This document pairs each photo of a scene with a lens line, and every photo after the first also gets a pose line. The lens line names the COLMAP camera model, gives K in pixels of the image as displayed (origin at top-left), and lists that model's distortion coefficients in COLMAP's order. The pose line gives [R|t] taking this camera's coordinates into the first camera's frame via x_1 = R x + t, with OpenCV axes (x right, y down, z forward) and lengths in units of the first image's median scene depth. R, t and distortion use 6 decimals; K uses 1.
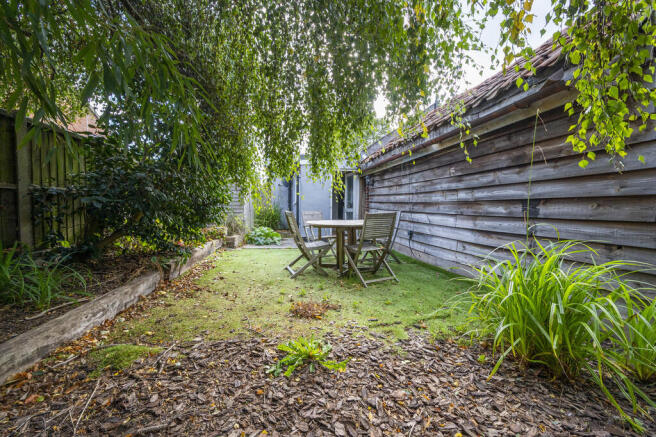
lens RADIAL K [[264.2, 0, 327.6], [0, 264.2, 218.5], [0, 0, 1]] dist [-0.001134, -0.000178]
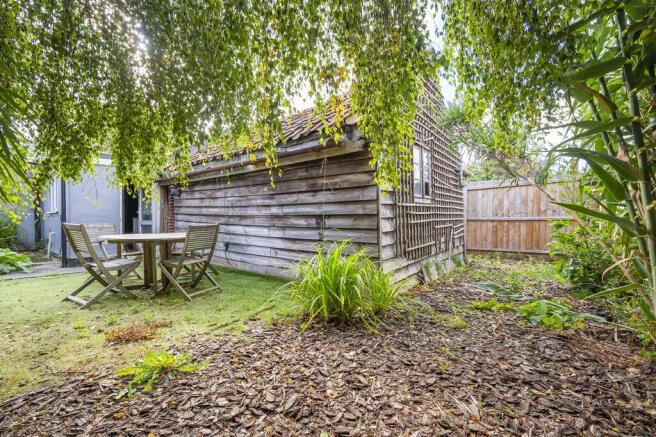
lens RADIAL K [[264.2, 0, 327.5], [0, 264.2, 221.1], [0, 0, 1]] dist [-0.001134, -0.000178]
pose [[0.746631, 0.006159, 0.665210, -0.155794], [0.019840, 0.999306, -0.031520, 0.007003], [-0.664943, 0.036732, 0.745991, -0.098396]]
